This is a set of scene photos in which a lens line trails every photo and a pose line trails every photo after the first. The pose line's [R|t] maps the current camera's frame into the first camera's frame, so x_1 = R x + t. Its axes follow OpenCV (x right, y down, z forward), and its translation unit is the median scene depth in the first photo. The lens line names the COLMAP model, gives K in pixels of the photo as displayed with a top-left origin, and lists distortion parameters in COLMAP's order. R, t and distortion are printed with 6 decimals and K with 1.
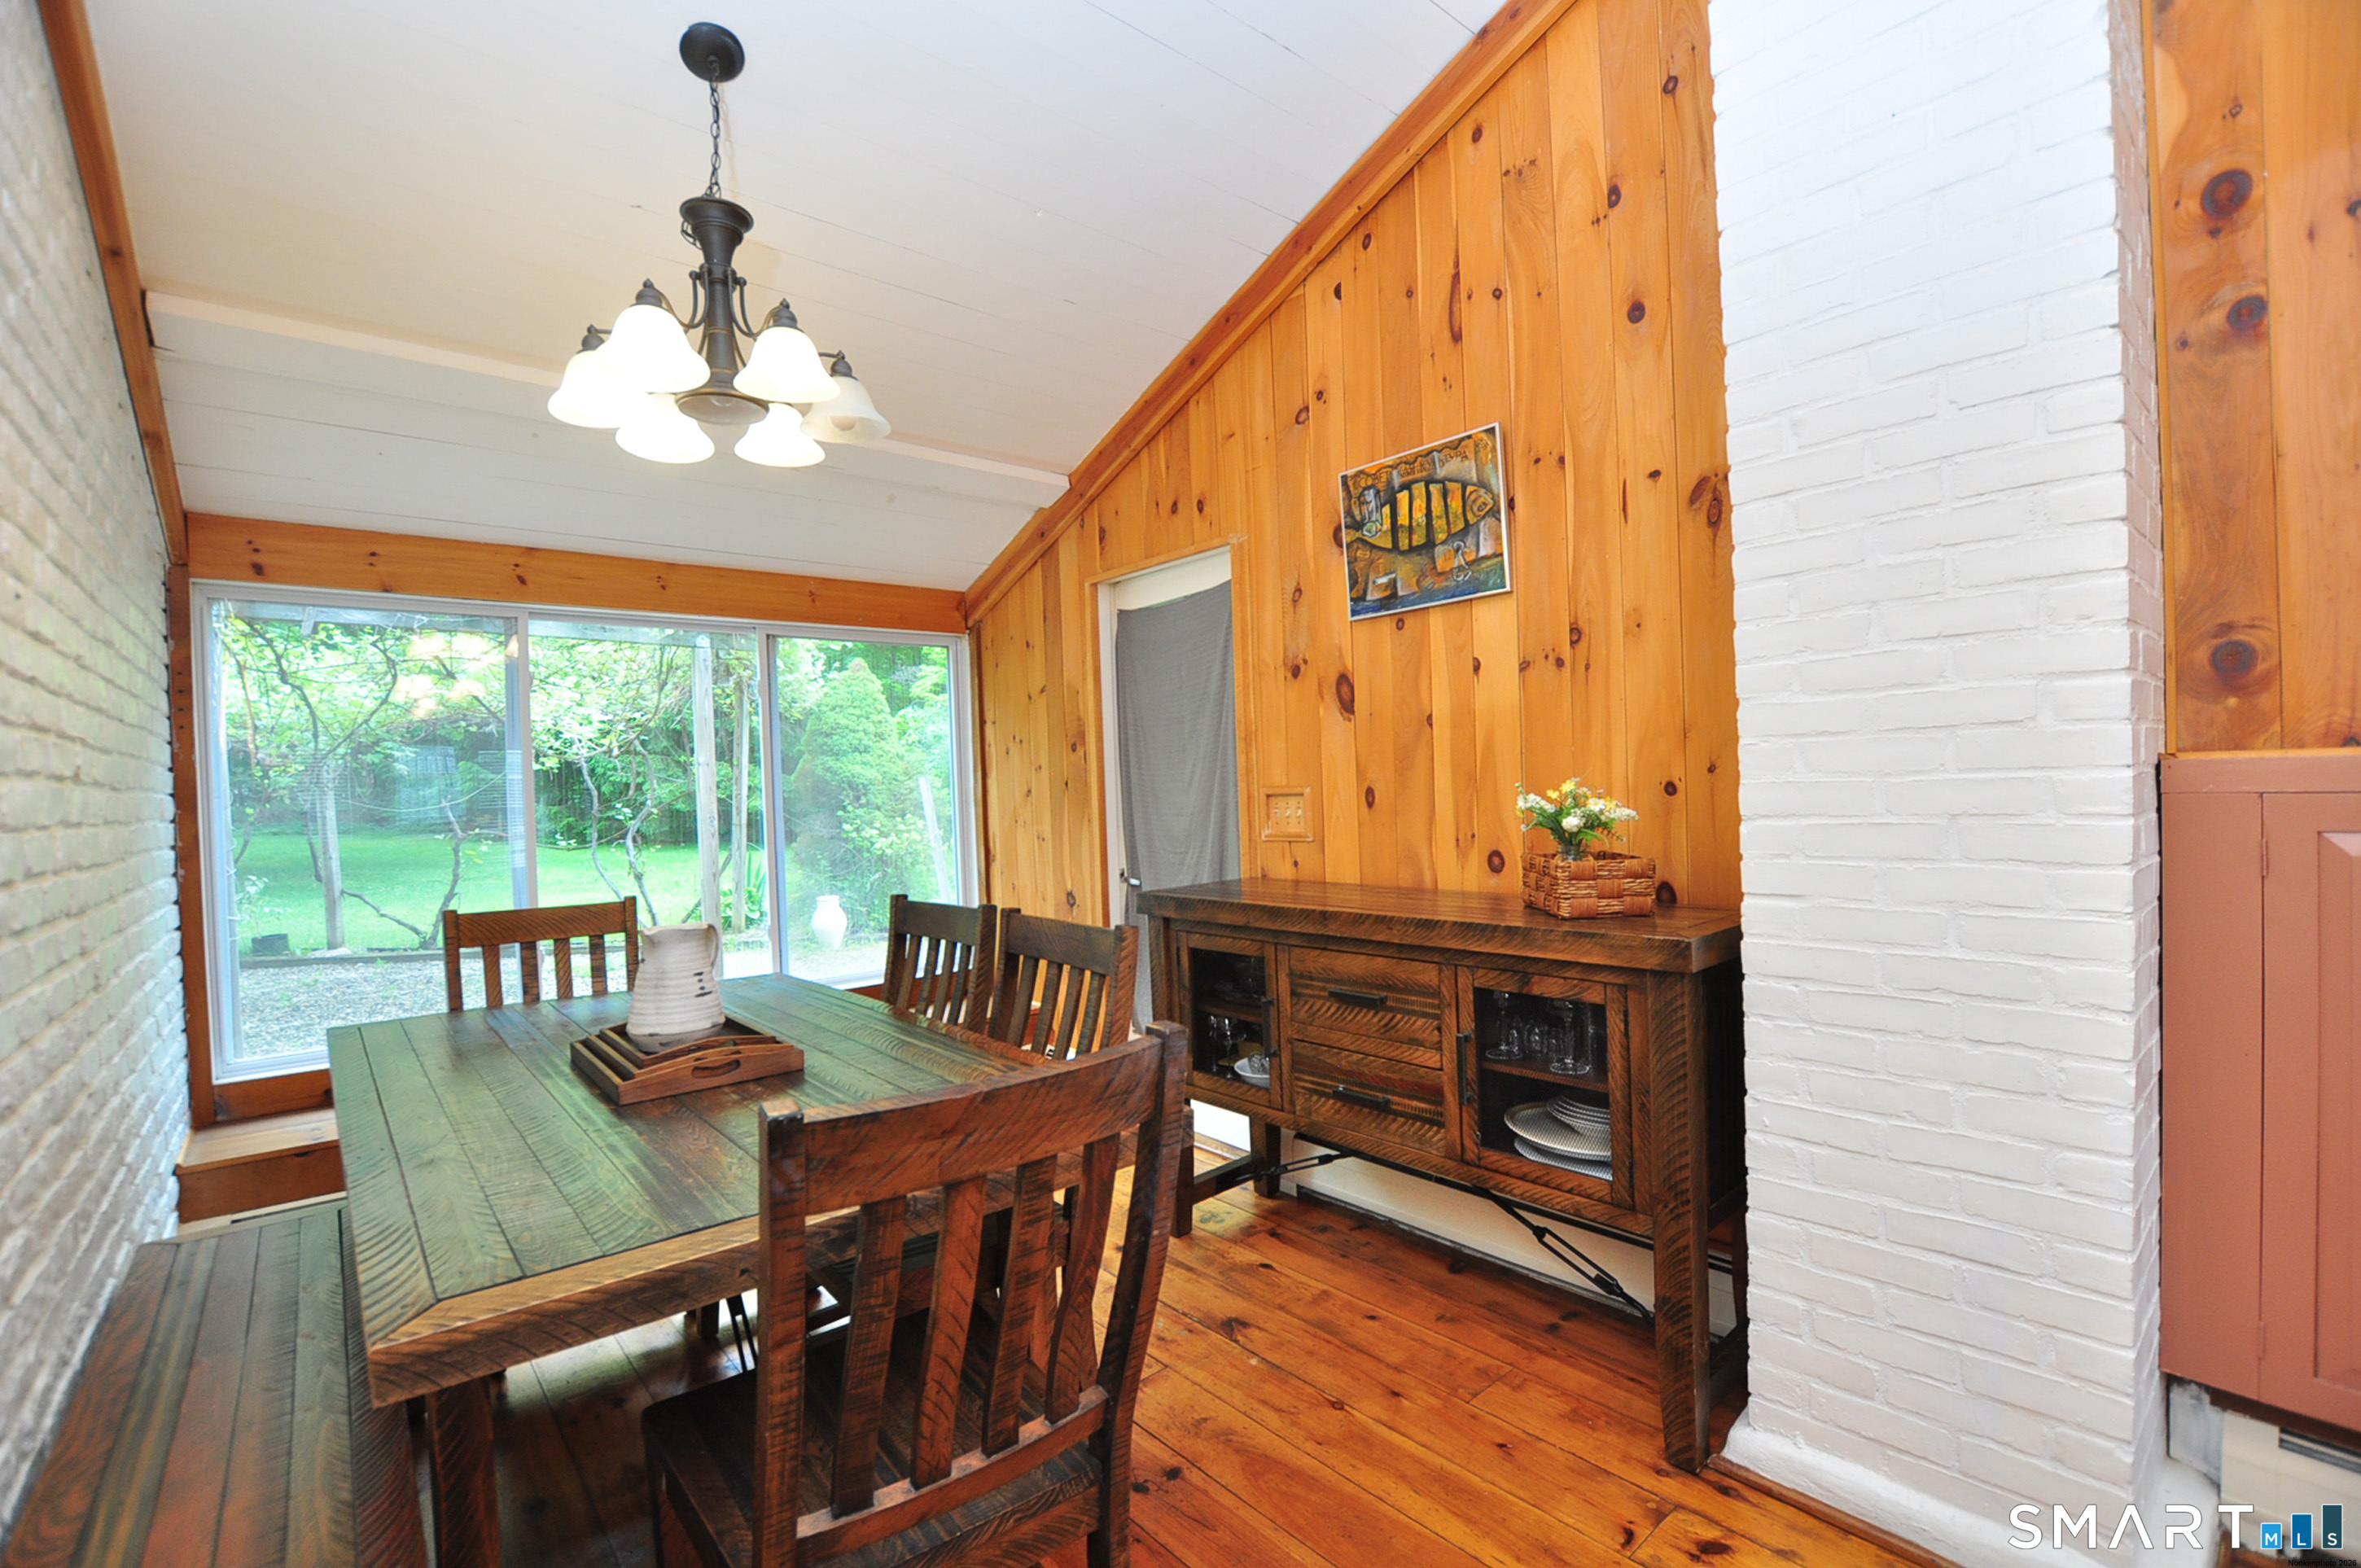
lens RADIAL K [[1043.5, 0, 1179.2], [0, 1043.5, 798.5], [0, 0, 1]] dist [-0.020740, -0.000047]
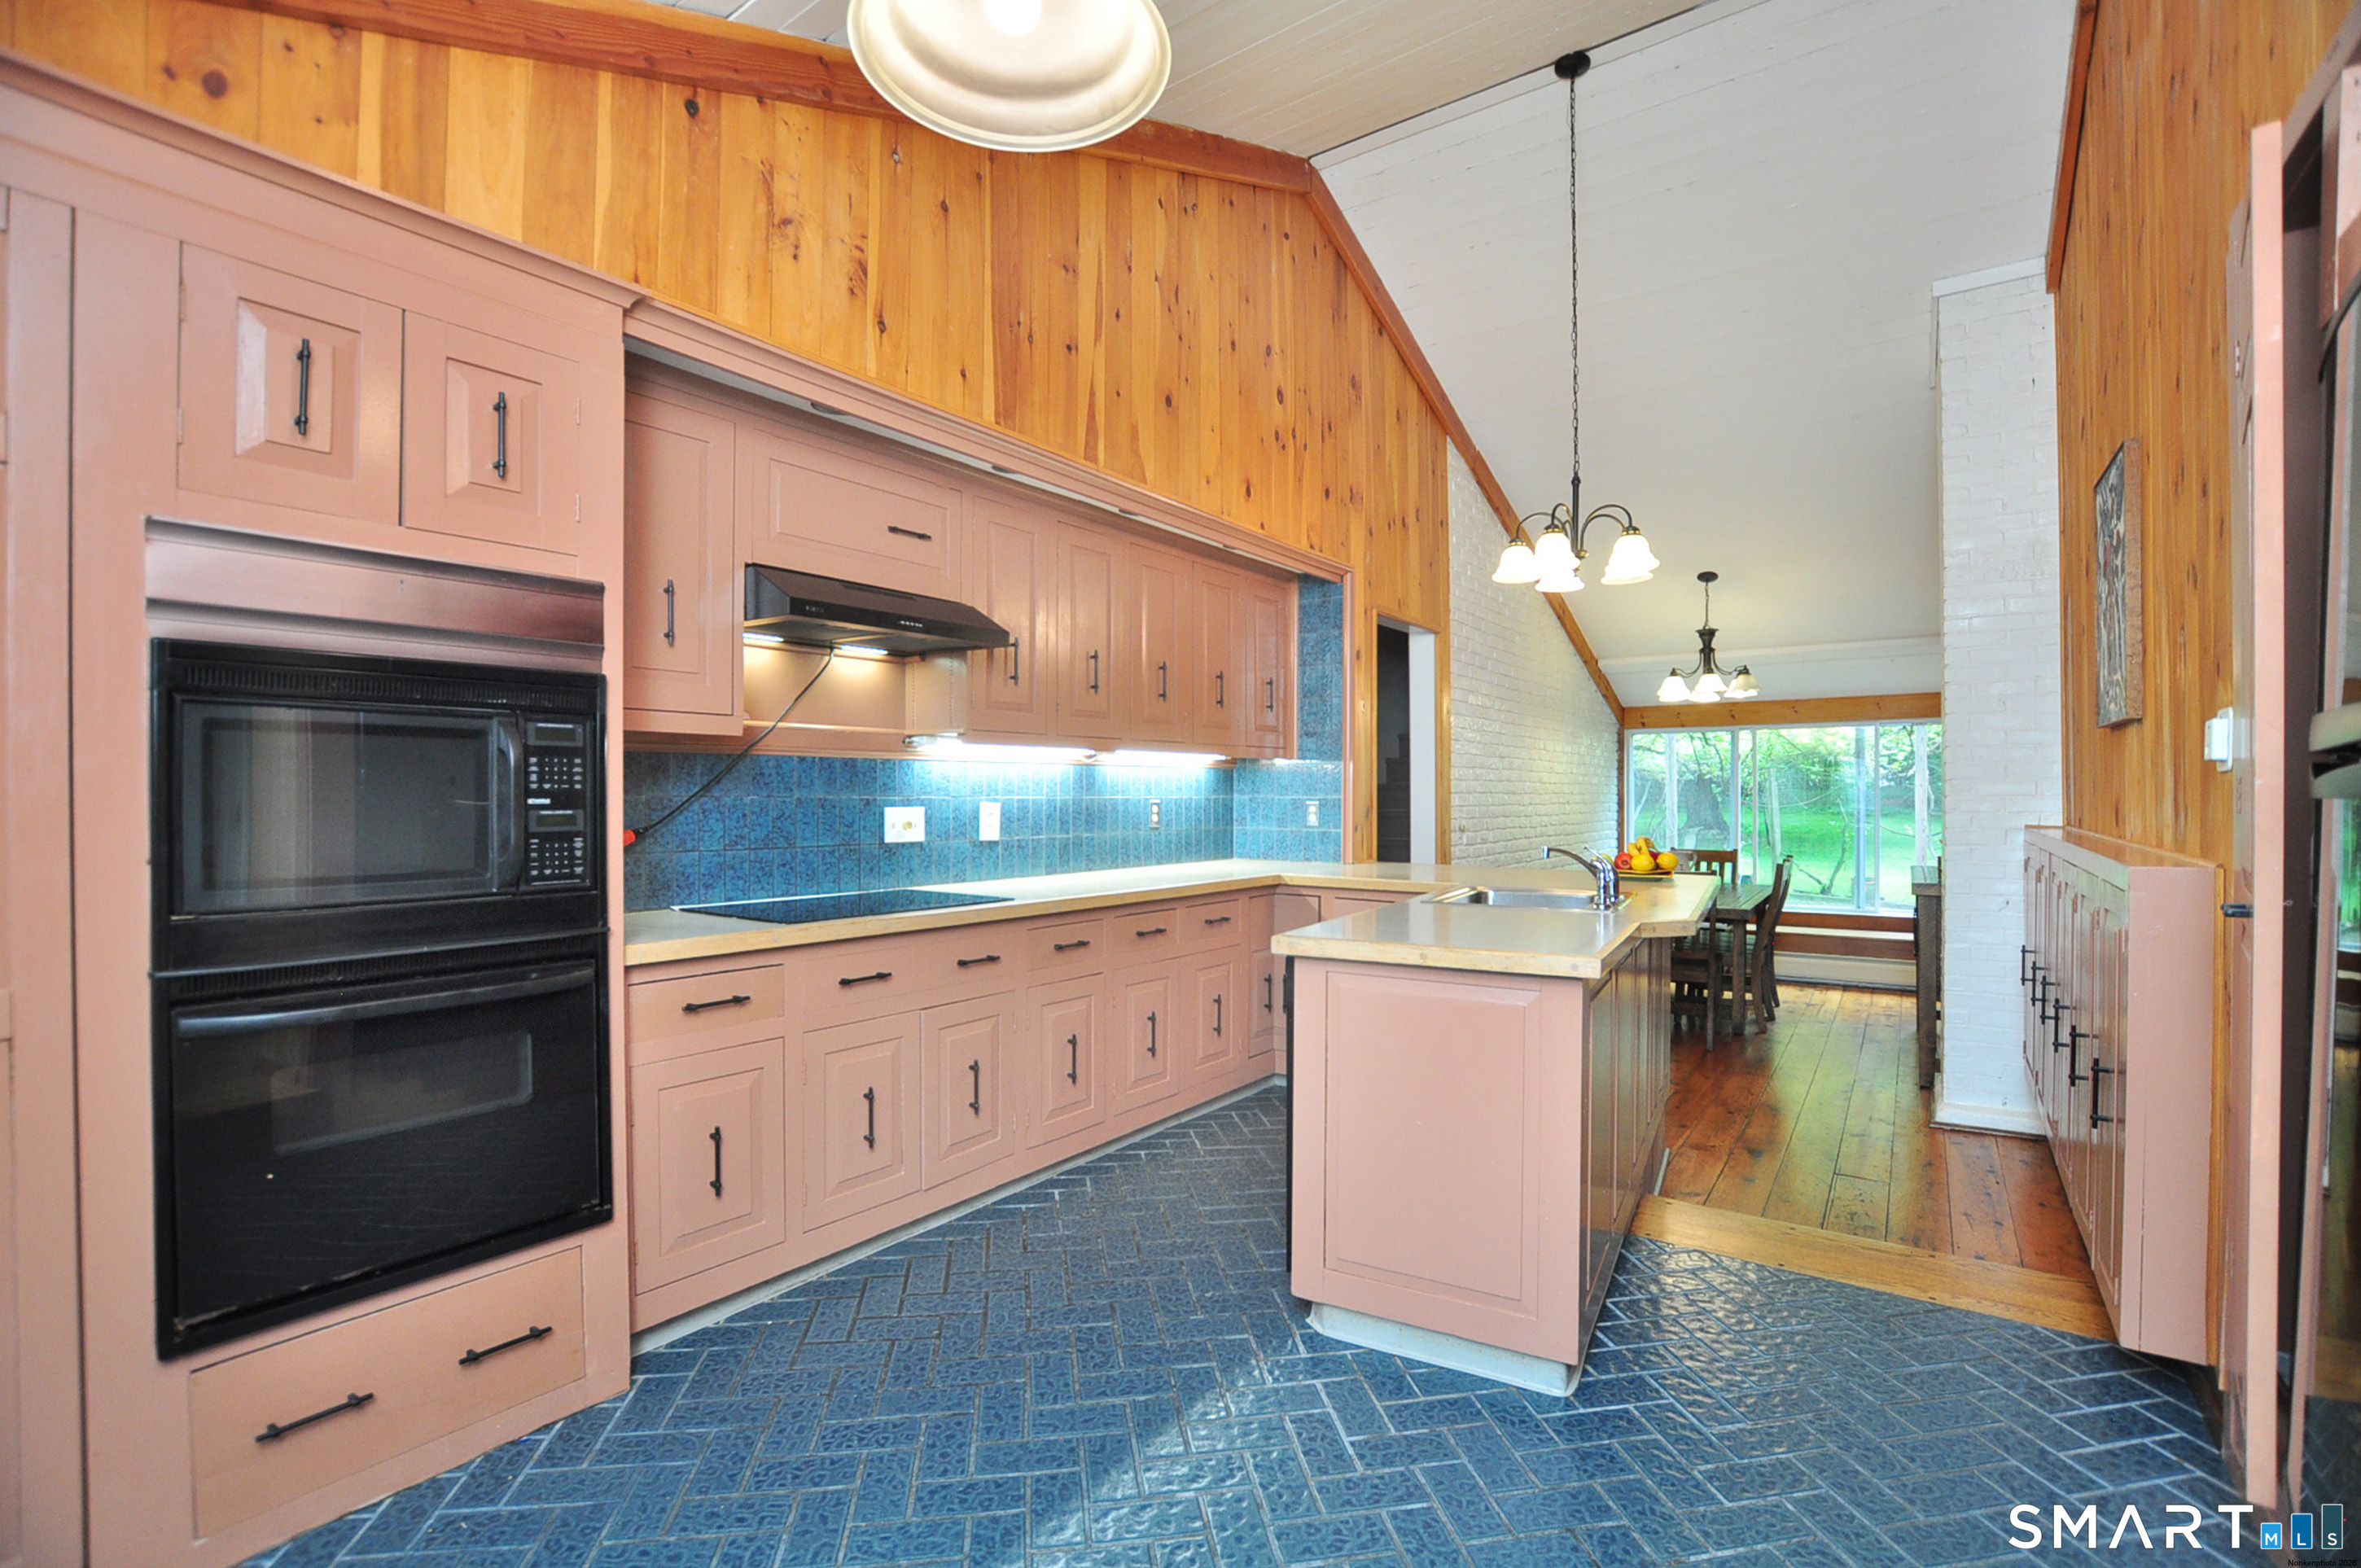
lens RADIAL K [[1043.5, 0, 1179.2], [0, 1043.5, 798.5], [0, 0, 1]] dist [-0.020740, -0.000047]
pose [[0.245722, 0.030448, -0.968862, 1.609002], [-0.013272, 0.999519, 0.028045, -0.084041], [0.969249, 0.005968, 0.246008, -0.967244]]
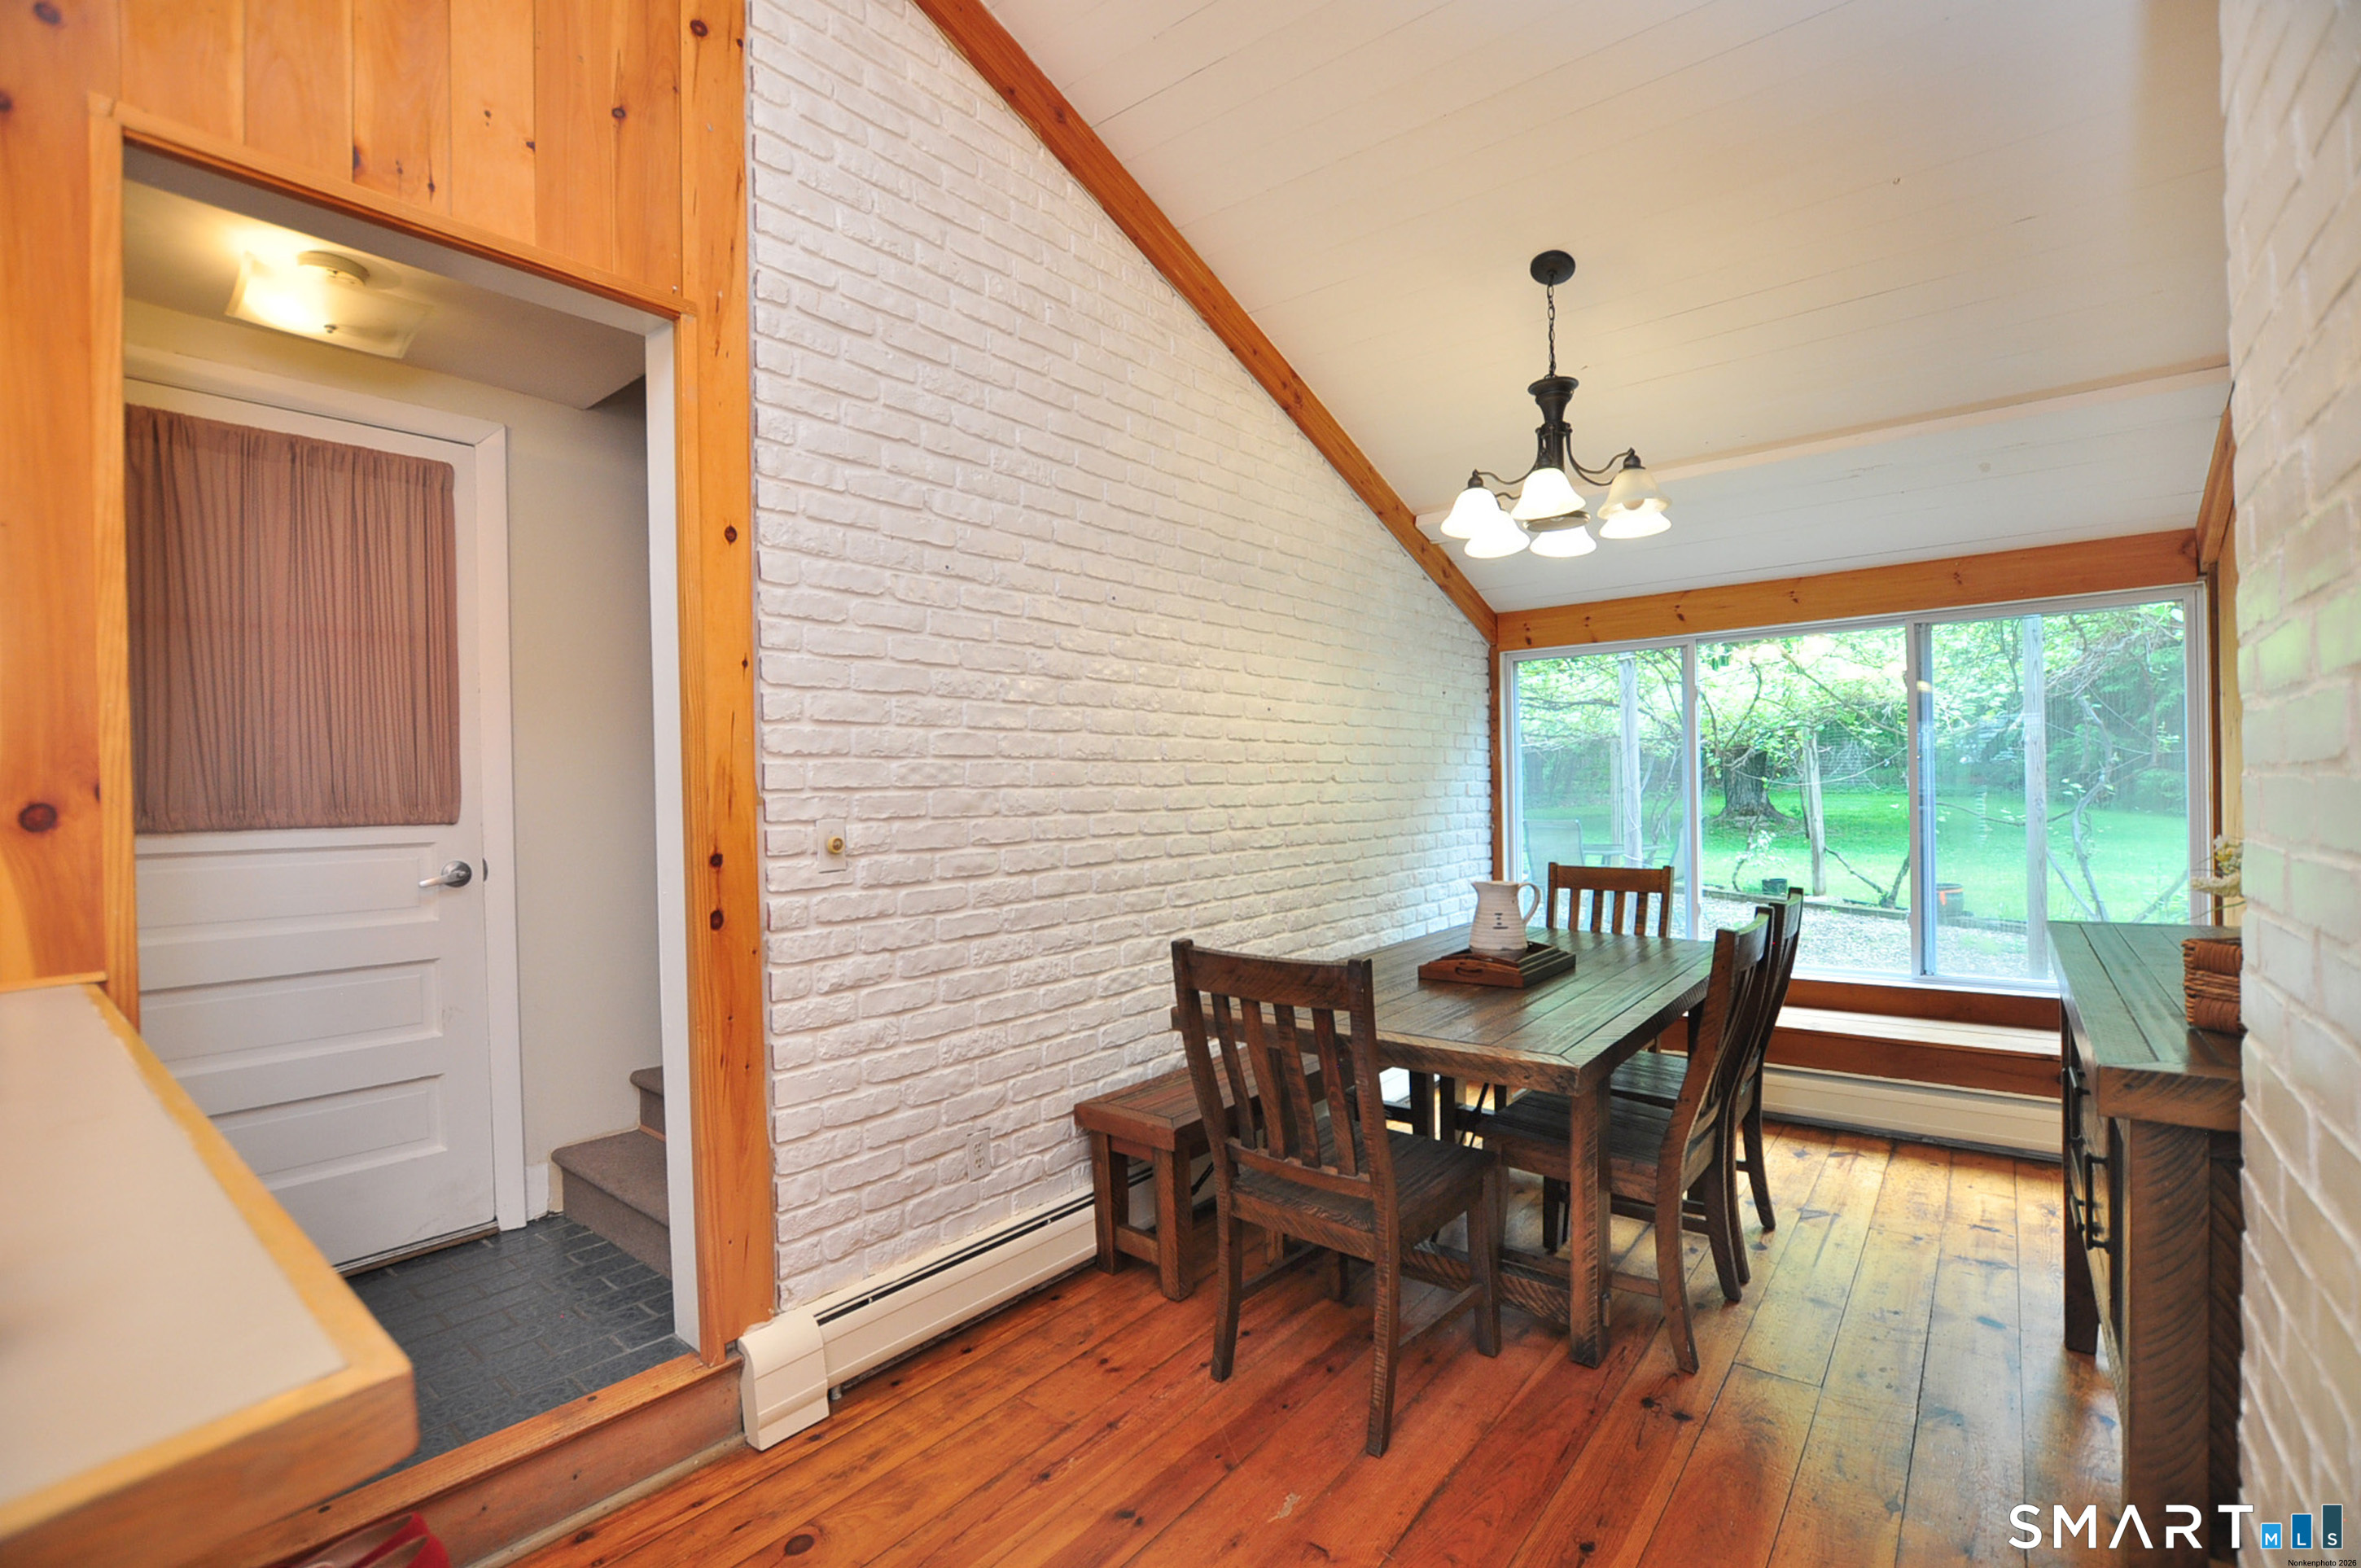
lens RADIAL K [[1024.5, 0, 1180.0], [0, 1024.5, 796.2], [0, 0, 1]] dist [-0.018296, 0.000001]
pose [[0.184140, 0.032260, -0.982371, 0.601146], [0.004214, 0.999426, 0.033610, -0.038053], [0.982891, -0.010328, 0.183898, 0.168402]]
